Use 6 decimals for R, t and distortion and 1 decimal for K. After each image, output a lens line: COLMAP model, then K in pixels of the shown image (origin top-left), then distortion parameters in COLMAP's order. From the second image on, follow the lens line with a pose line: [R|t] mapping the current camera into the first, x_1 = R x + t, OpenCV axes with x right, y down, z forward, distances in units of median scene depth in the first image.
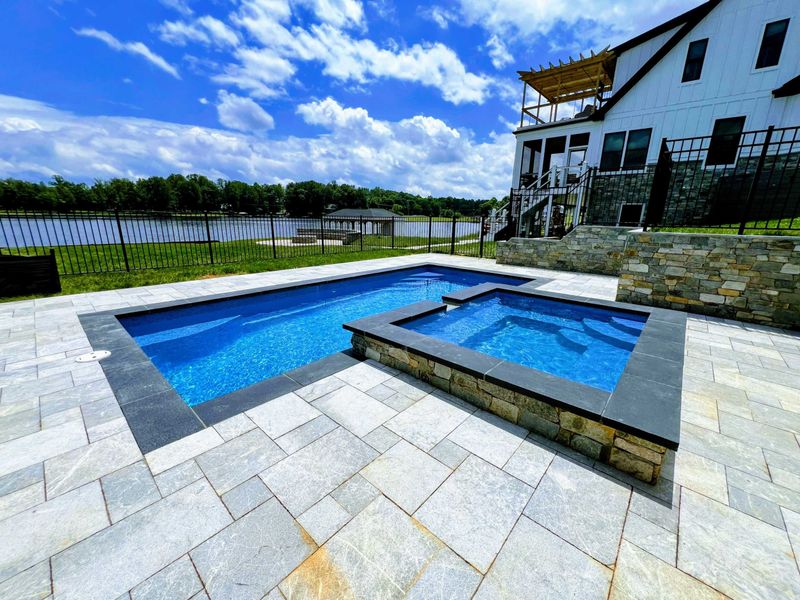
lens RADIAL K [[320.6, 0, 398.1], [0, 320.6, 301.0], [0, 0, 1]] dist [-0.004224, 0.000245]
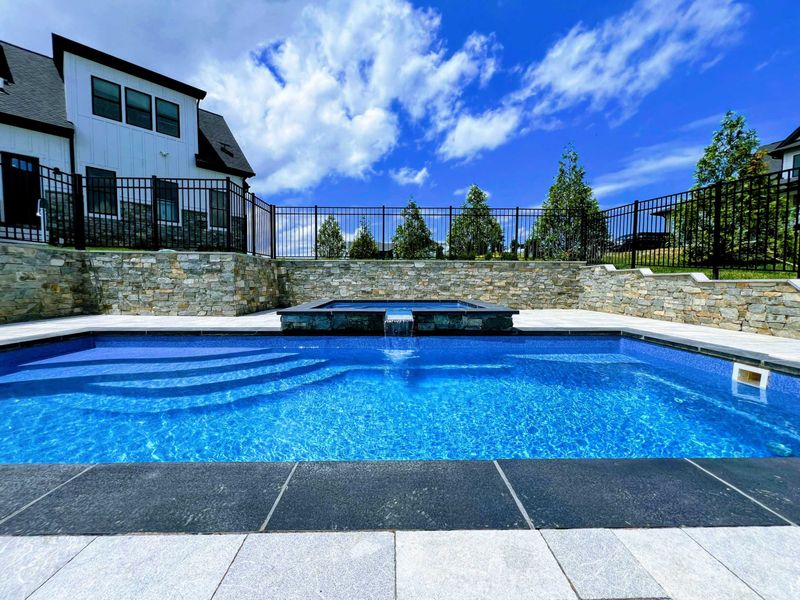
lens RADIAL K [[320.6, 0, 398.1], [0, 320.6, 301.0], [0, 0, 1]] dist [-0.004224, 0.000245]
pose [[-0.681482, -0.064767, 0.728963, -0.324653], [0.172350, 0.953857, 0.245872, -0.154276], [-0.711251, 0.293194, -0.638873, 0.902961]]
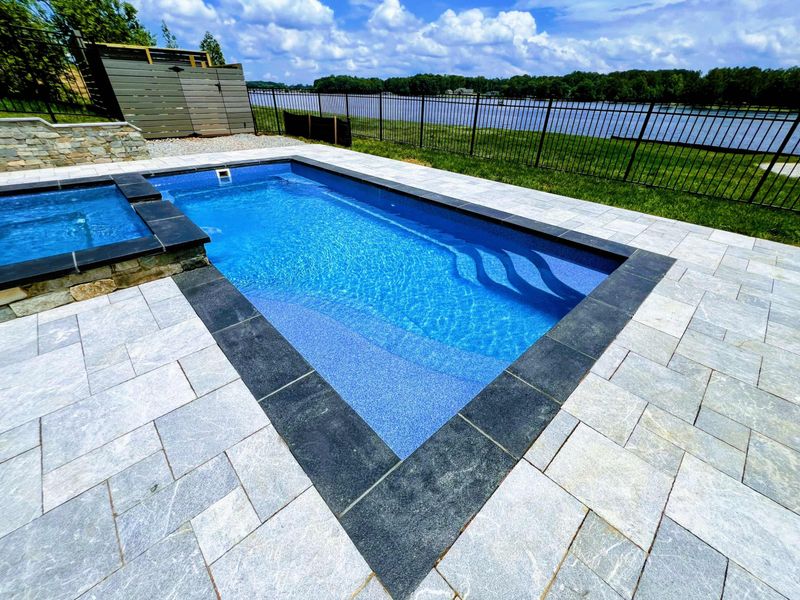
lens RADIAL K [[320.6, 0, 398.1], [0, 320.6, 301.0], [0, 0, 1]] dist [-0.004224, 0.000245]
pose [[-0.091121, 0.523442, -0.847175, 0.512572], [-0.279369, 0.803116, 0.526268, -0.224692], [0.955850, 0.284628, 0.073052, 0.899960]]
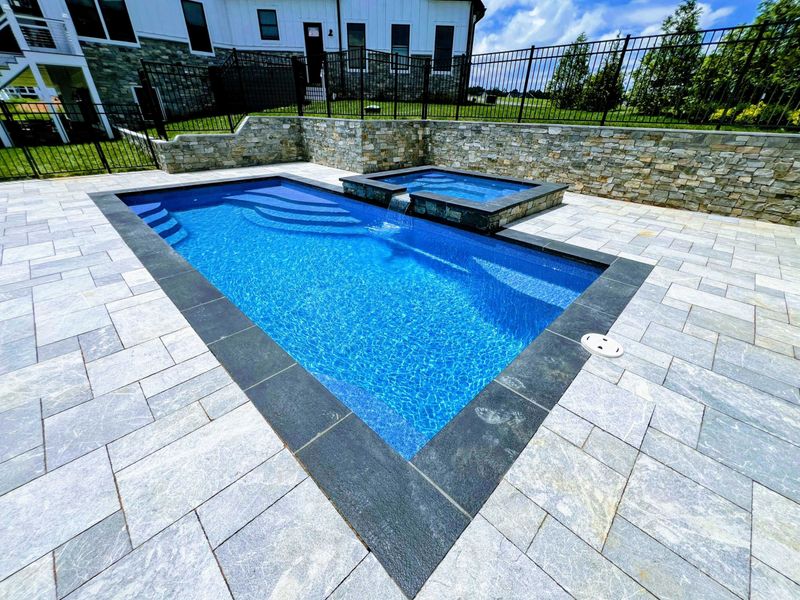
lens RADIAL K [[320.6, 0, 398.1], [0, 320.6, 301.0], [0, 0, 1]] dist [-0.004224, 0.000245]
pose [[0.048968, -0.518562, 0.853637, -0.589286], [0.237484, 0.836196, 0.494345, -0.139716], [-0.970156, 0.178518, 0.164098, 0.502801]]
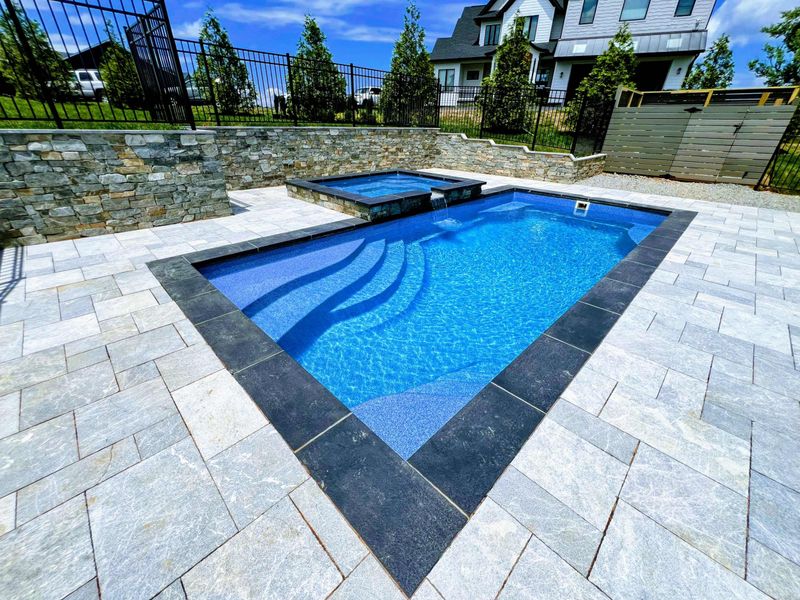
lens RADIAL K [[320.6, 0, 398.1], [0, 320.6, 301.0], [0, 0, 1]] dist [-0.004224, 0.000245]
pose [[-0.997641, -0.060238, 0.032909, 0.117245], [-0.020520, 0.719236, 0.694463, -0.328416], [-0.065503, 0.692150, -0.718775, 1.261911]]
